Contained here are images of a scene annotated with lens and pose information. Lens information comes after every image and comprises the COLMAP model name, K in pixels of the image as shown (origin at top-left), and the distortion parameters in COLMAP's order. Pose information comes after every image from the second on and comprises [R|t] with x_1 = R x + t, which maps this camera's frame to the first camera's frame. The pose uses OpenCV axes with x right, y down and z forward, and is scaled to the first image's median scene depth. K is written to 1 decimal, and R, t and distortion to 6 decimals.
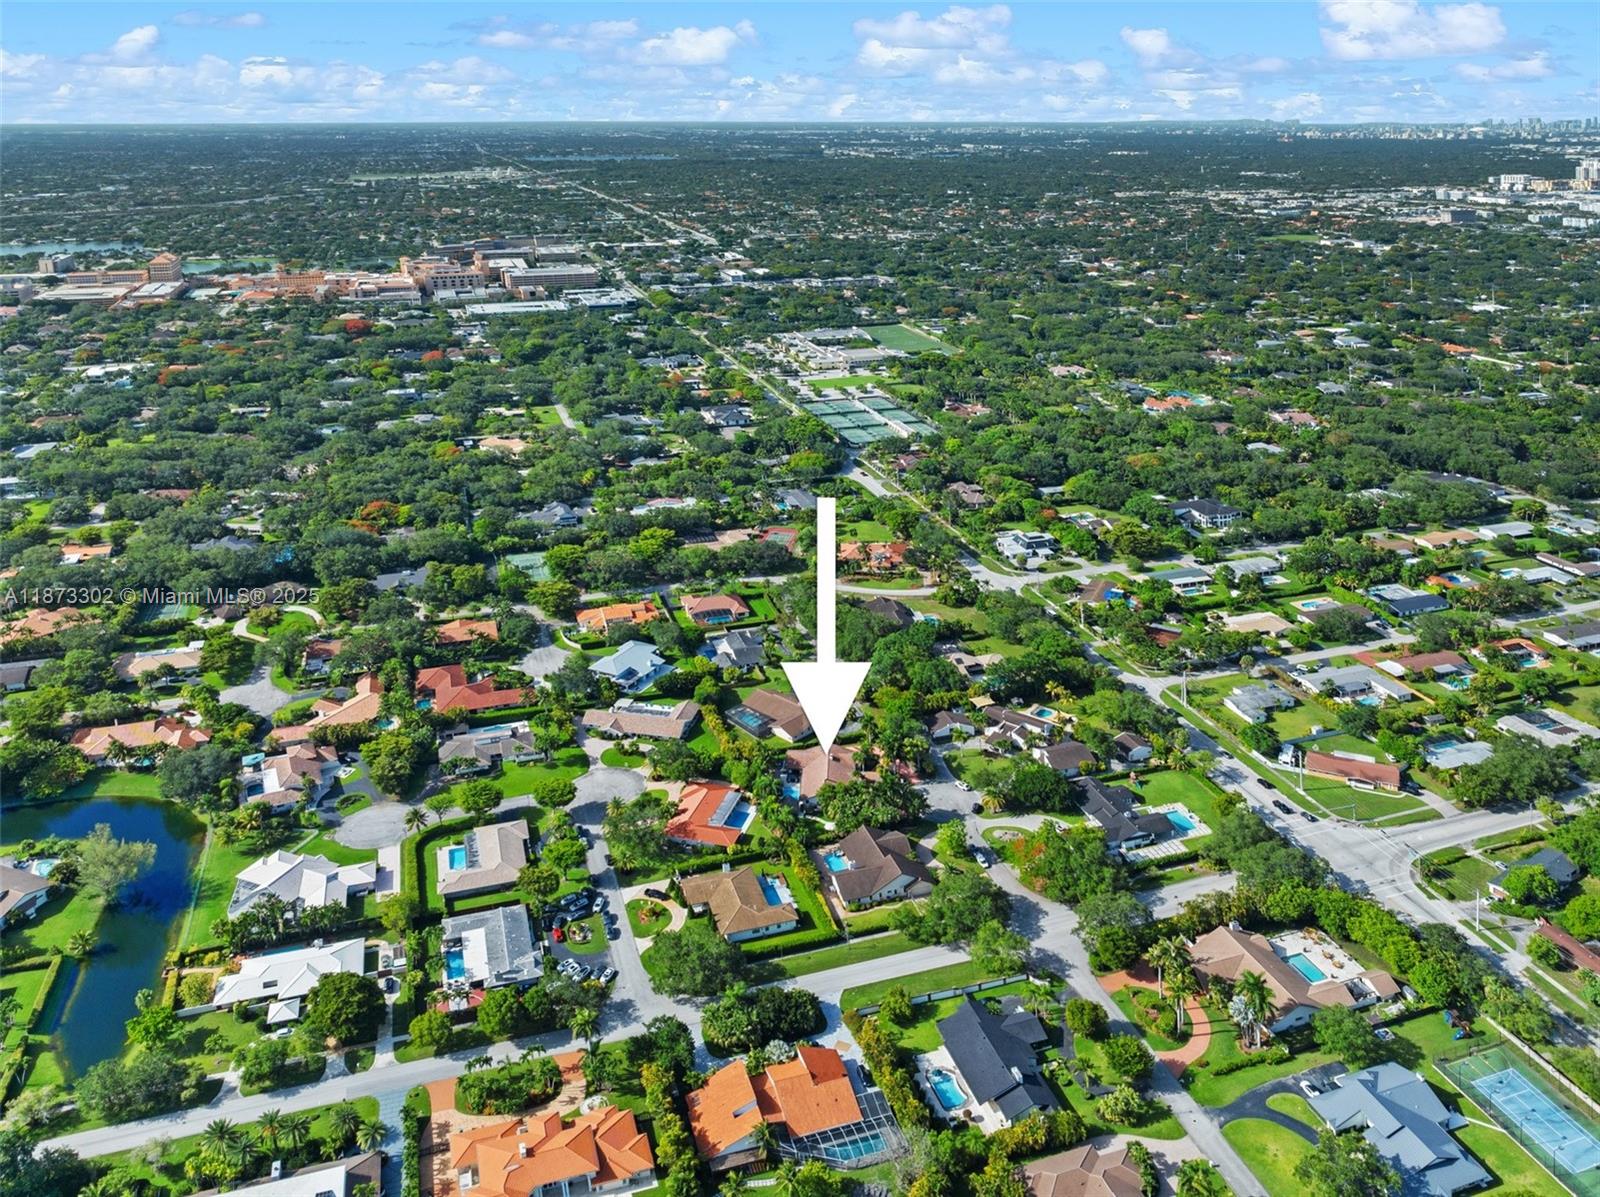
lens RADIAL K [[1139.4, 0, 805.0], [0, 1139.4, 598.0], [0, 0, 1]] dist [-0.036267, 0.005174]
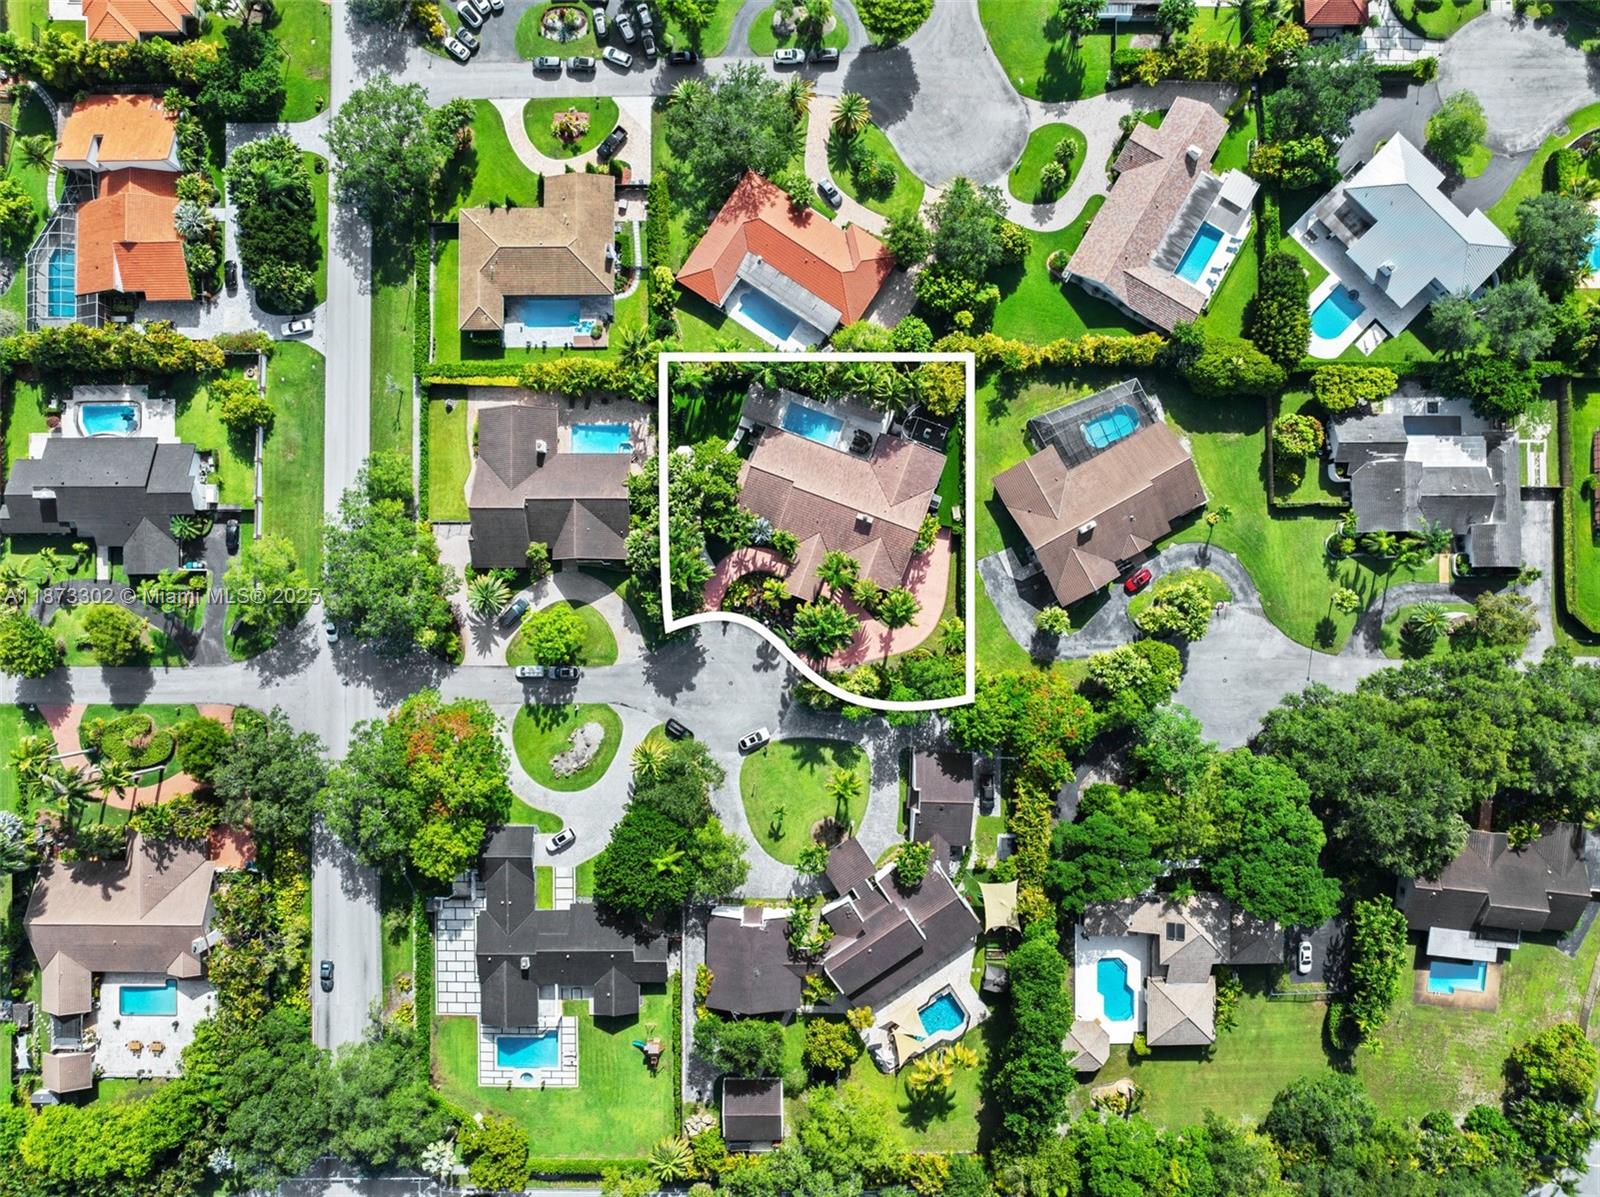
lens RADIAL K [[1139.4, 0, 797.0], [0, 1139.4, 599.6], [0, 0, 1]] dist [-0.036267, 0.005174]
pose [[-0.301567, 0.953381, -0.011027, 0.083581], [-0.365130, -0.104796, 0.925039, -0.369068], [0.880759, 0.282988, 0.379711, 0.873852]]
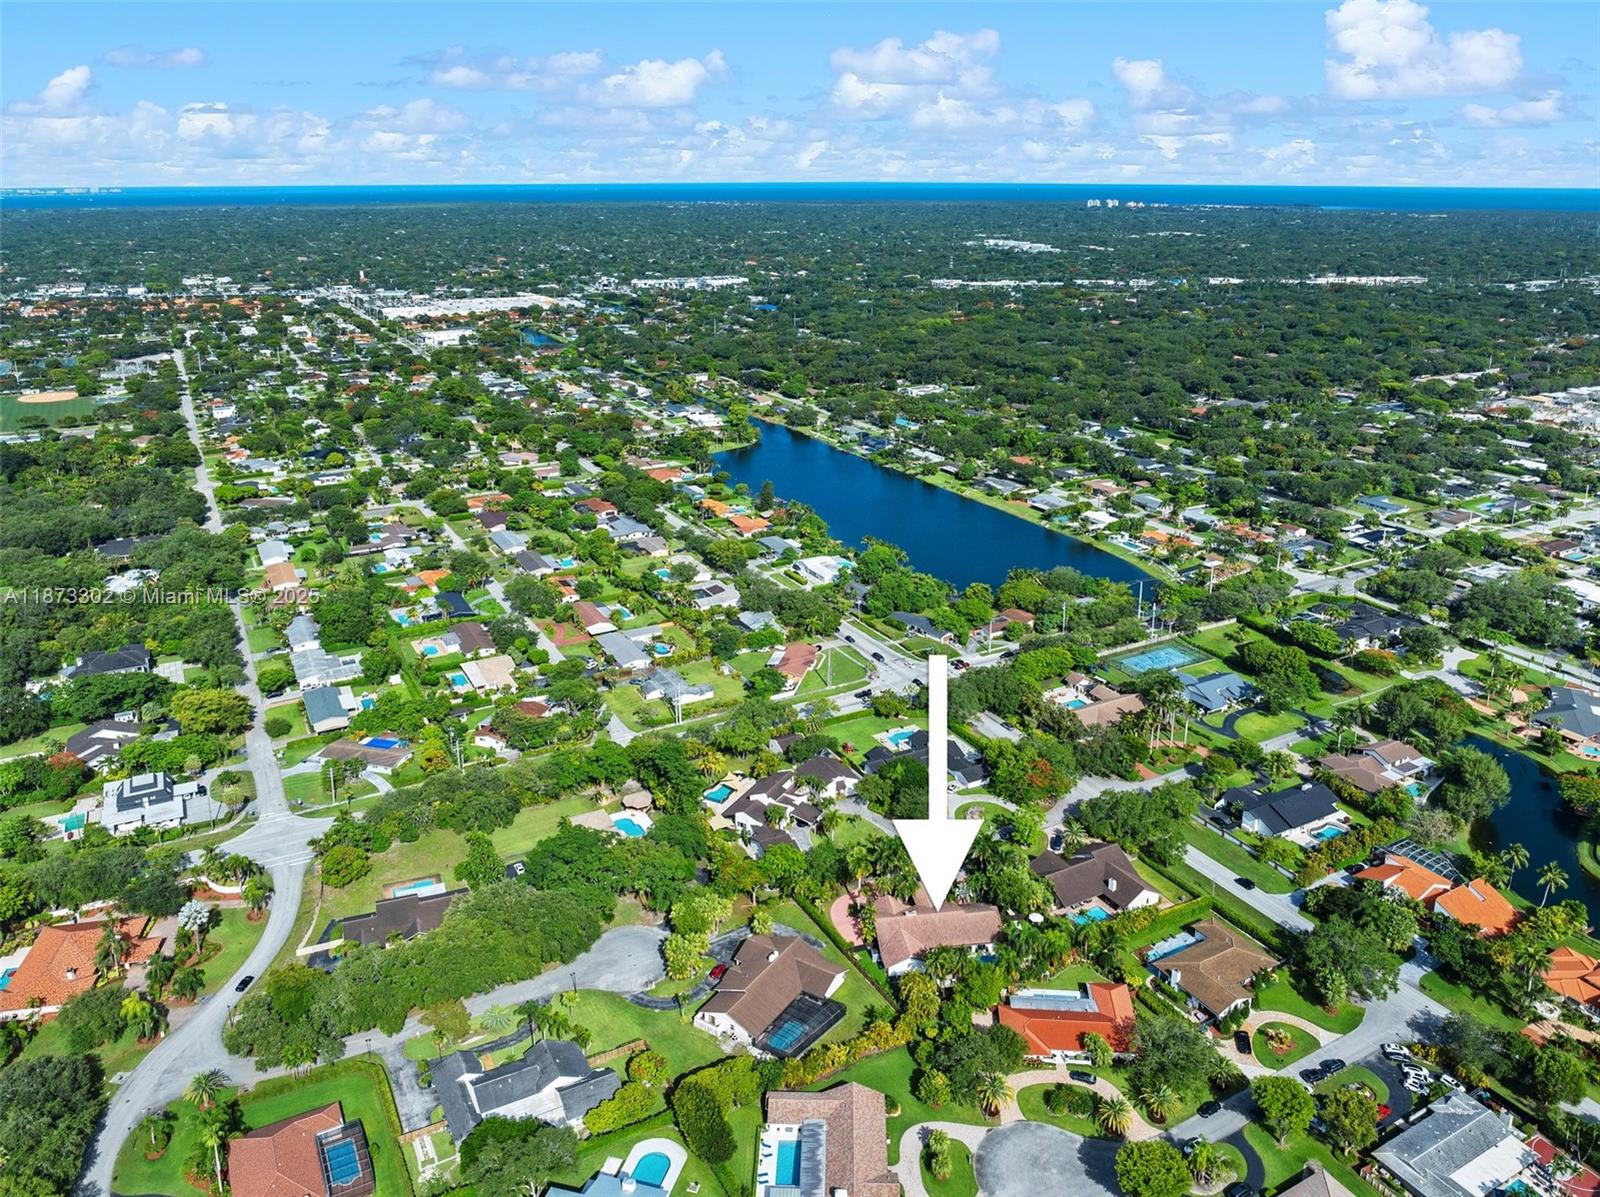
lens RADIAL K [[1139.4, 0, 802.3], [0, 1139.4, 600.4], [0, 0, 1]] dist [-0.036267, 0.005174]
pose [[-0.187271, -0.340353, 0.921460, -0.660194], [0.381744, 0.839108, 0.387518, -0.404016], [-0.905097, 0.424333, -0.027213, 1.107248]]
